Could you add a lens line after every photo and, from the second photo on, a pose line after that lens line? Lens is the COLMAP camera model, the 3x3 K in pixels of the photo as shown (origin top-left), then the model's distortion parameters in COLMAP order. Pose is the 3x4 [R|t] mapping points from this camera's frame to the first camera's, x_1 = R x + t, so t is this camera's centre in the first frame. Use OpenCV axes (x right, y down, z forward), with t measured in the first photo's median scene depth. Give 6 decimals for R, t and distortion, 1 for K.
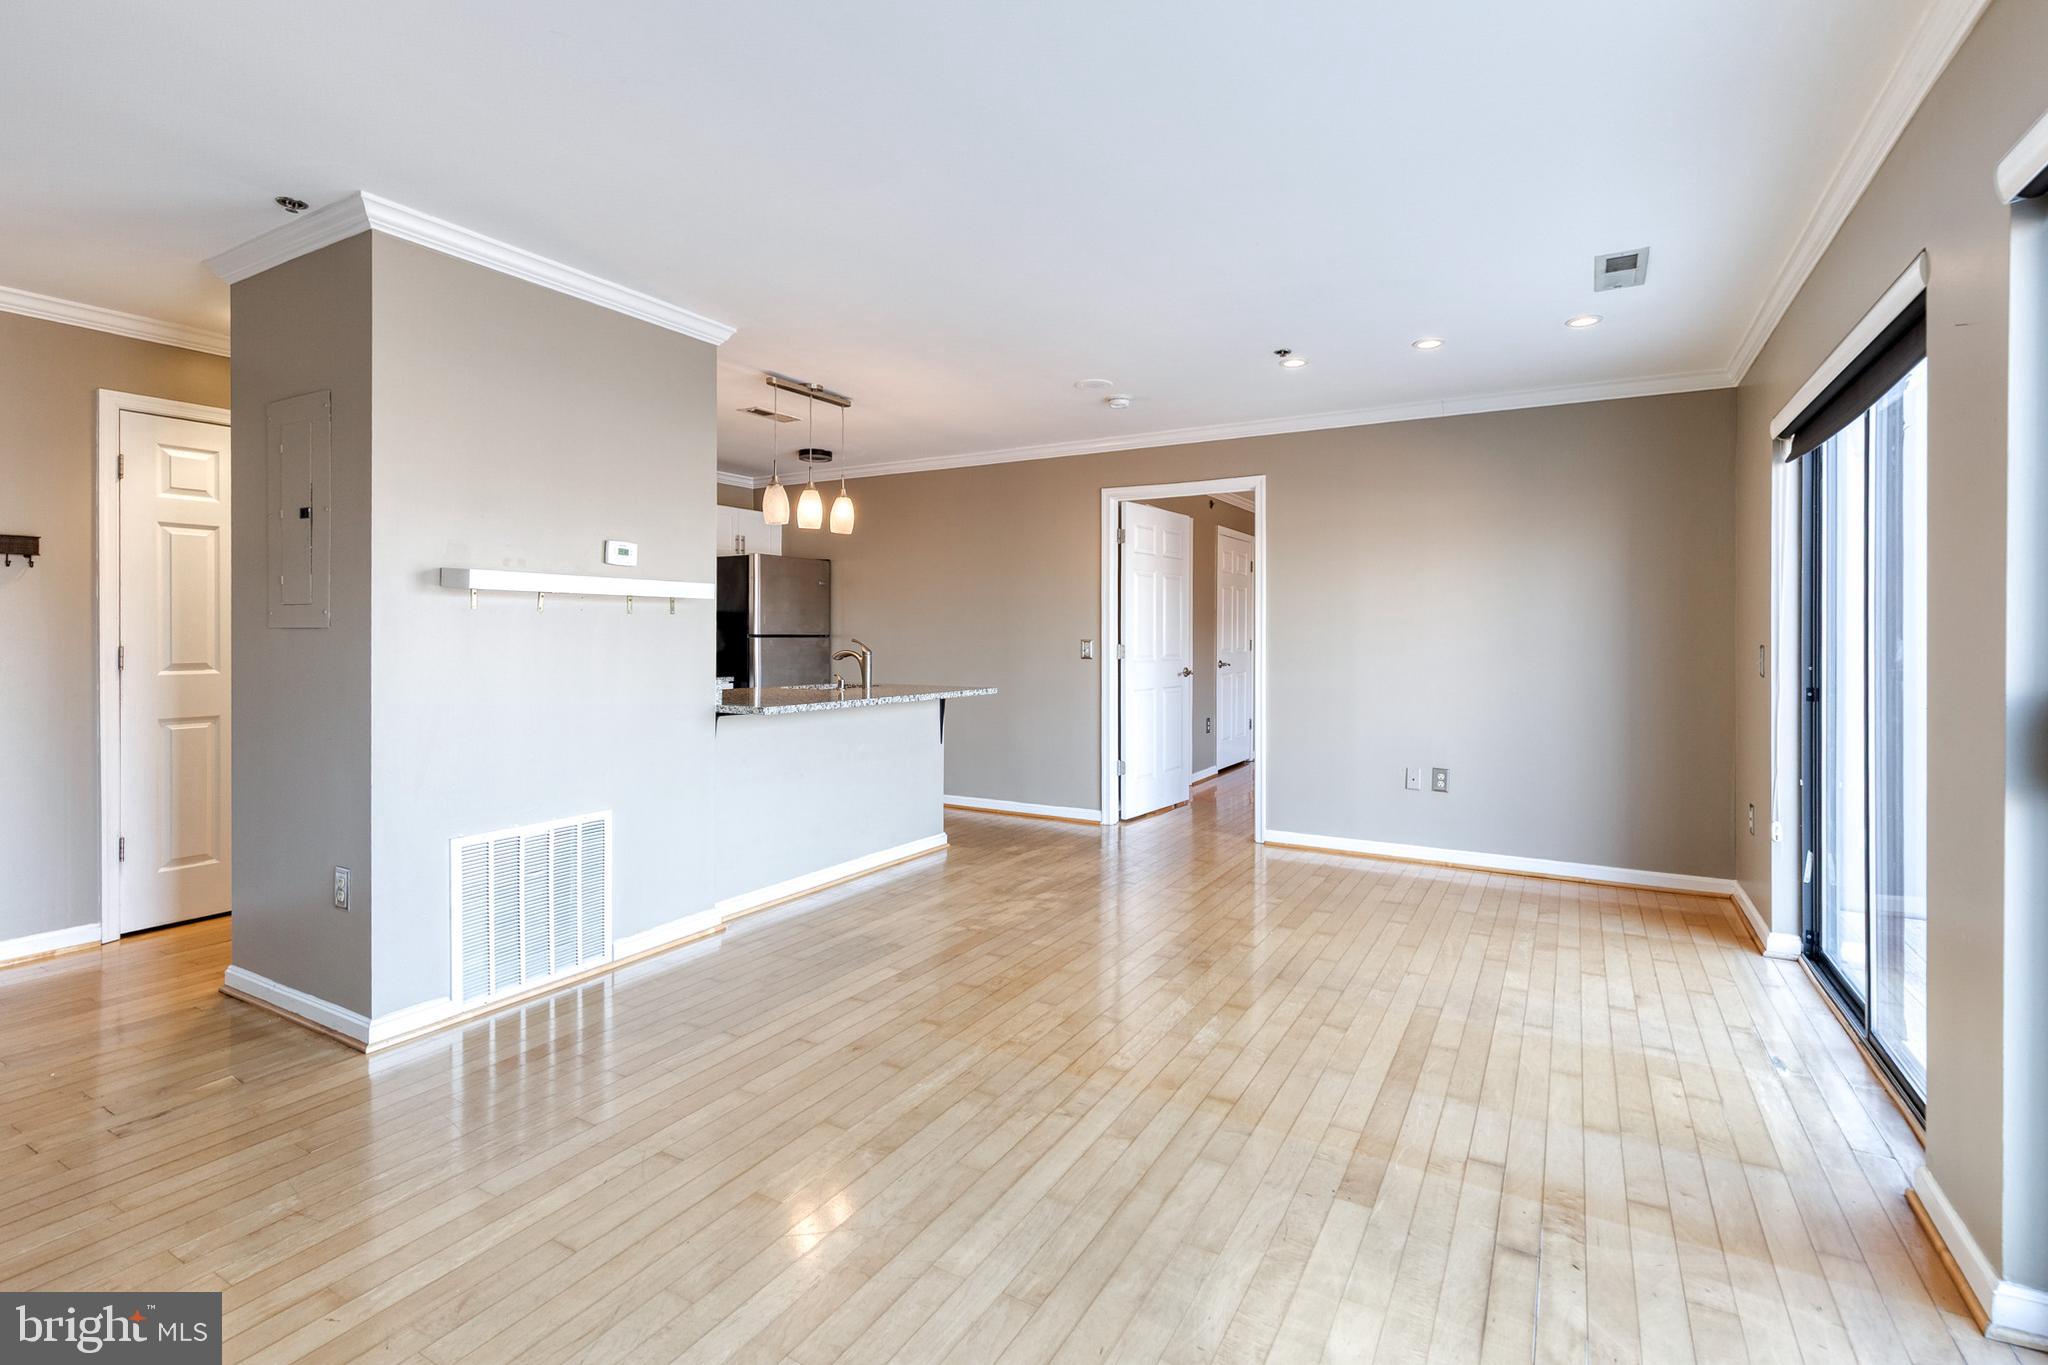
lens RADIAL K [[943.8, 0, 1042.5], [0, 943.8, 640.6], [0, 0, 1]] dist [0.011646, -0.002270]
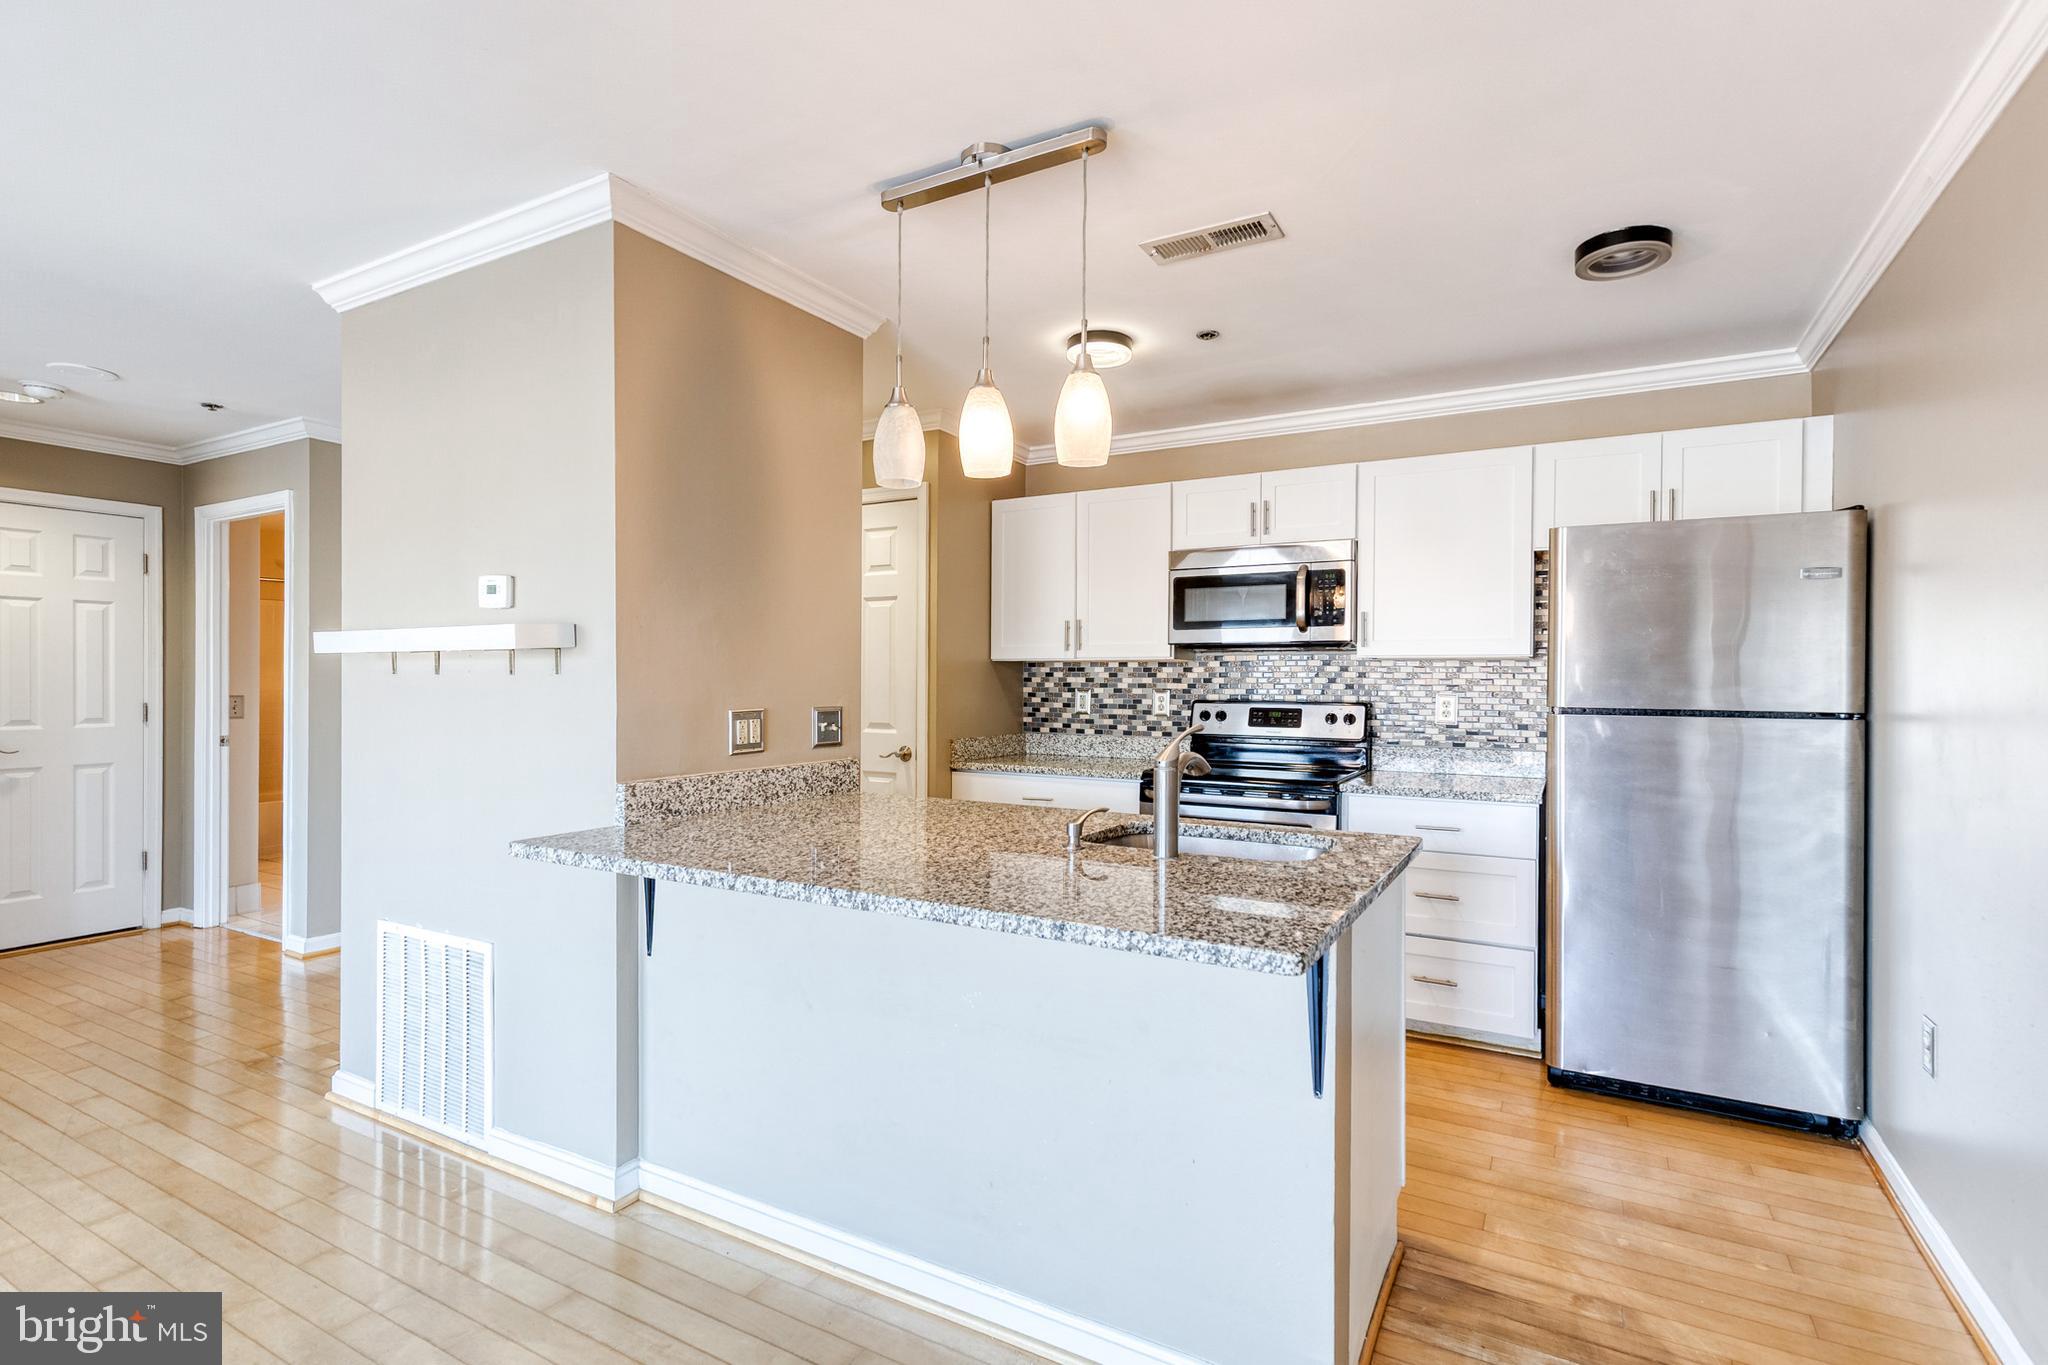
lens RADIAL K [[943.8, 0, 1068.5], [0, 943.8, 687.0], [0, 0, 1]] dist [0.011646, -0.002270]
pose [[0.012998, 0.003893, -0.999908, 0.262975], [-0.010911, 0.999933, 0.003751, -0.025696], [0.999856, 0.010861, 0.013039, 1.343459]]
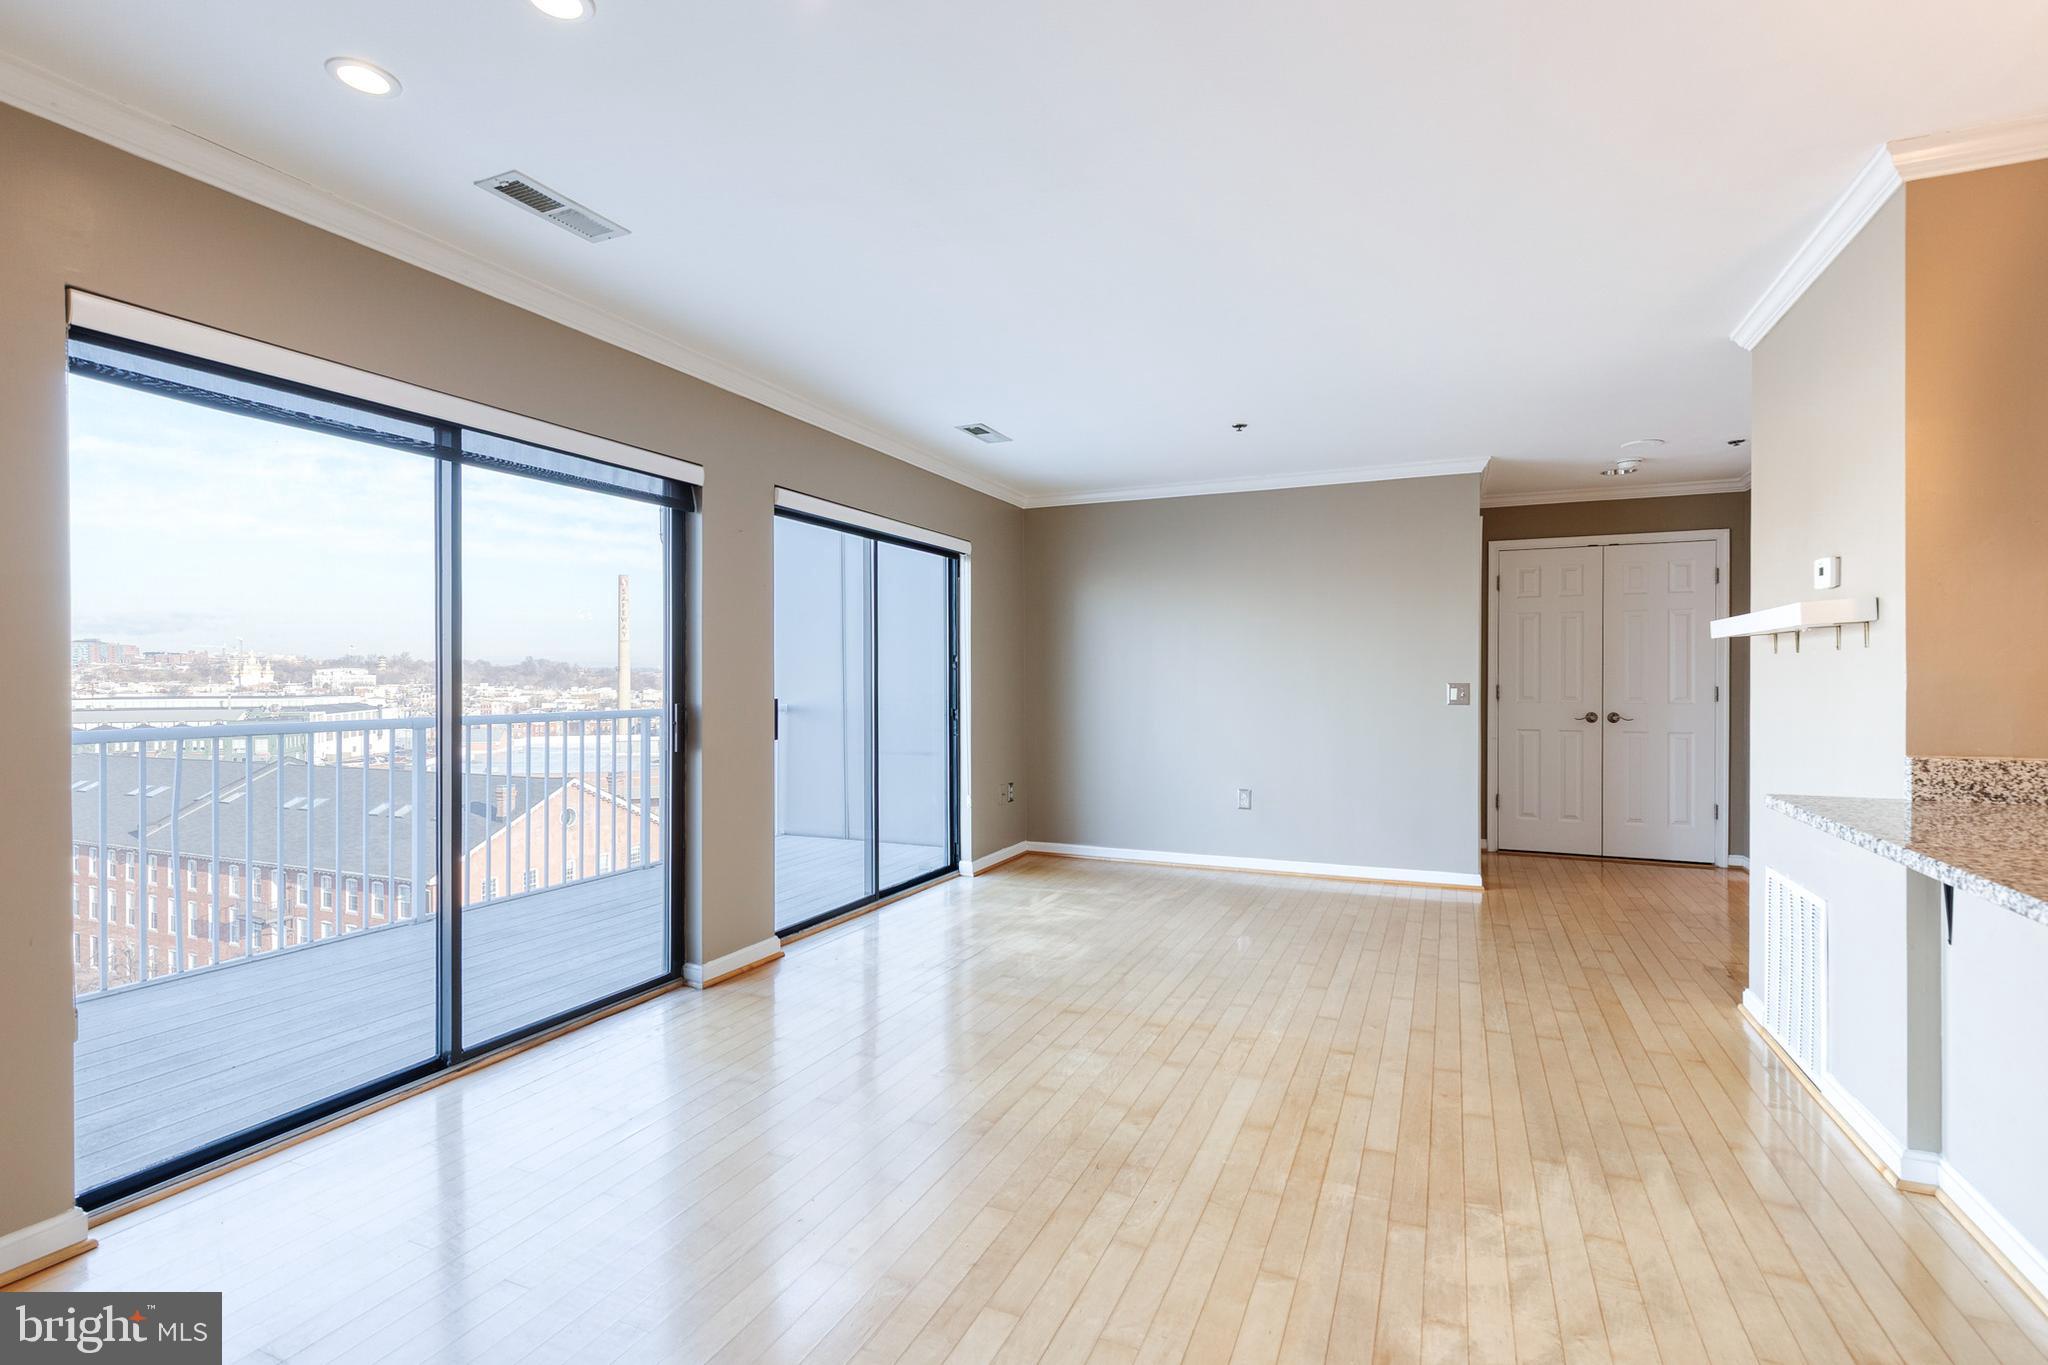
lens RADIAL K [[943.8, 0, 1020.1], [0, 943.8, 687.6], [0, 0, 1]] dist [0.011646, -0.002270]
pose [[-0.996991, 0.001225, -0.077509, 0.254253], [-0.000236, 0.999823, 0.018832, -0.012745], [0.077518, 0.018793, -0.996814, 1.615487]]
